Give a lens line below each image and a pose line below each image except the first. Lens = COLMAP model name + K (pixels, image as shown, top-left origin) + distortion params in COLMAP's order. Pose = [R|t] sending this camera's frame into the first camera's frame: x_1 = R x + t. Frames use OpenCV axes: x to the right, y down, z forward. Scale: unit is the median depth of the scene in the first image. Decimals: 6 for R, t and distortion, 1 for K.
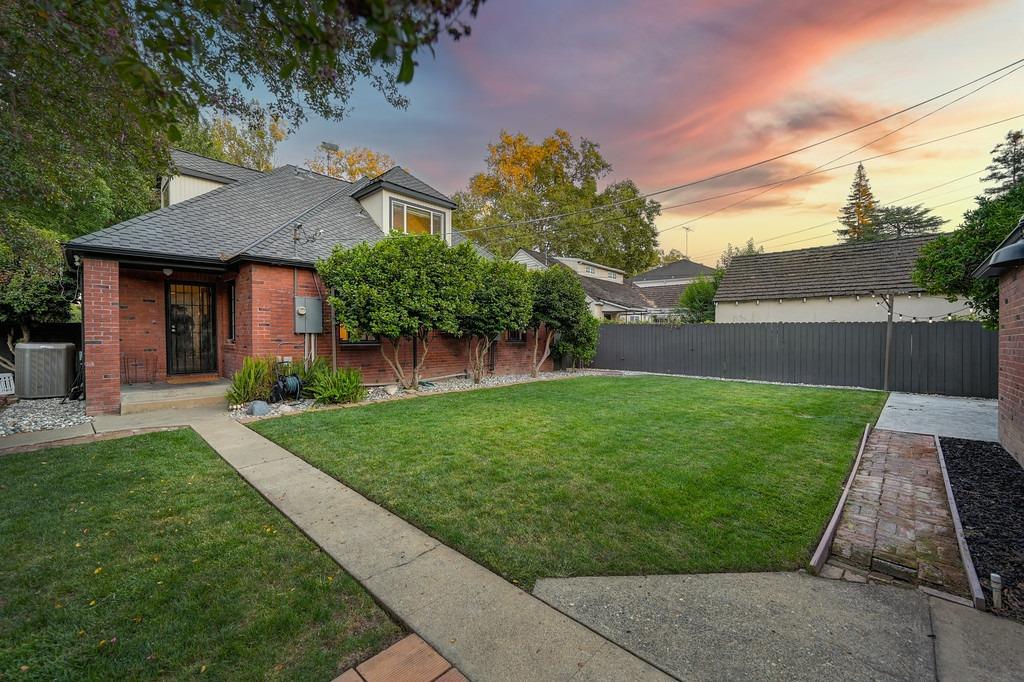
lens RADIAL K [[407.0, 0, 512.0], [0, 407.0, 340.2], [0, 0, 1]] dist [0.001515, 0.000020]
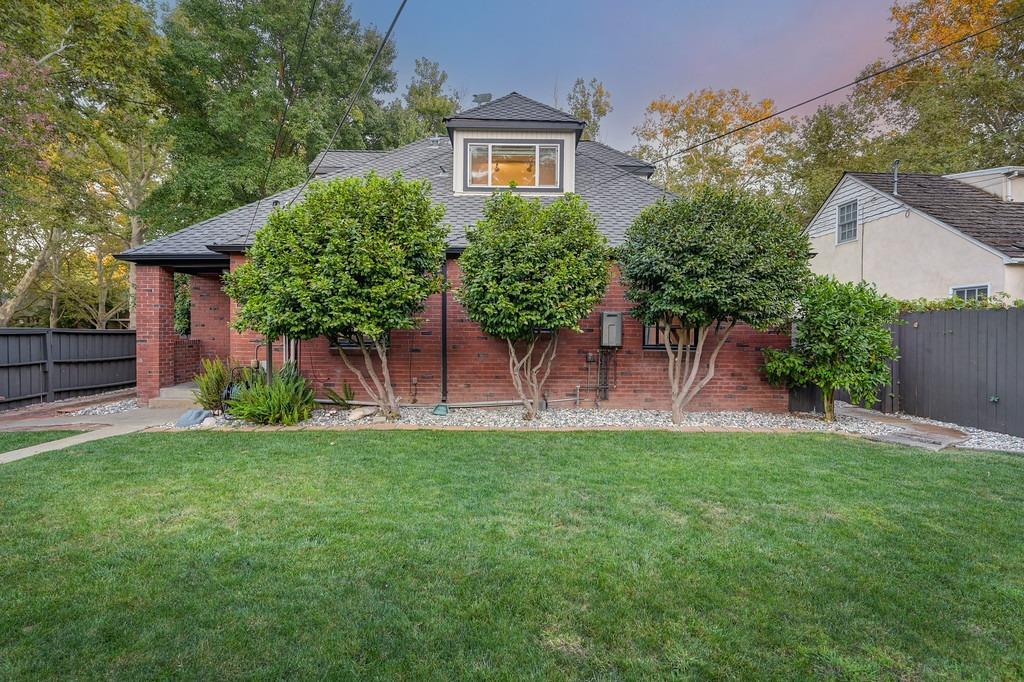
lens RADIAL K [[501.9, 0, 513.1], [0, 501.9, 340.8], [0, 0, 1]] dist [0.000525, -0.000245]
pose [[0.687753, 0.012206, -0.725843, 0.361758], [-0.012972, 0.999906, 0.004523, -0.007678], [0.725829, 0.006305, 0.687846, 0.429726]]
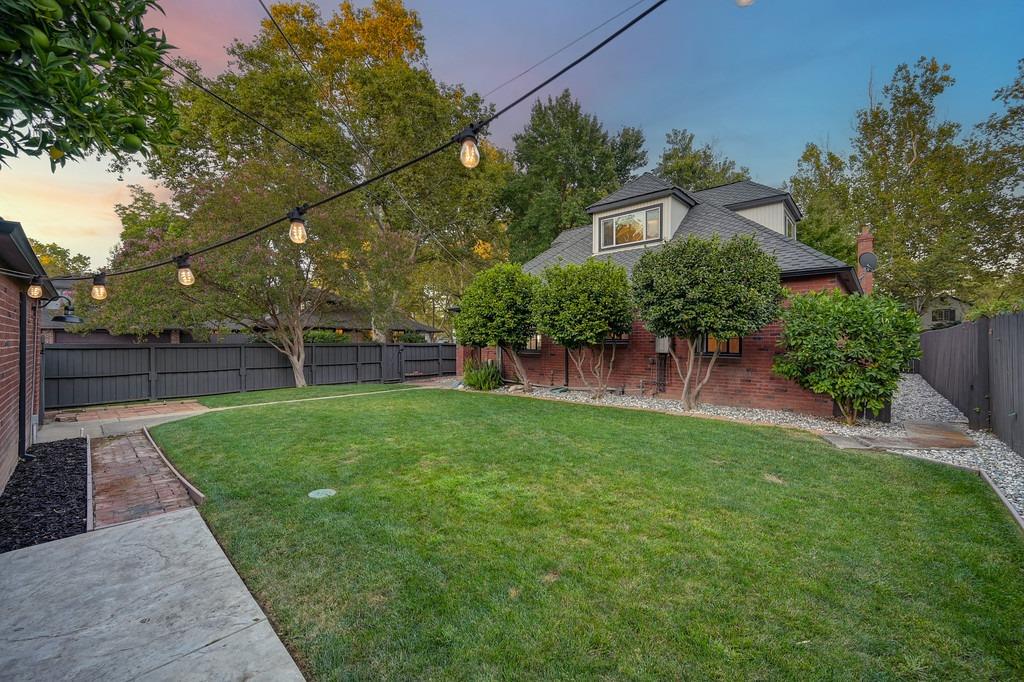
lens RADIAL K [[407.0, 0, 512.7], [0, 407.0, 342.2], [0, 0, 1]] dist [0.001515, 0.000020]
pose [[0.015584, -0.006294, -0.999859, 0.718582], [-0.010273, 0.999926, -0.006455, -0.011750], [0.999826, 0.010372, 0.015518, 0.698618]]
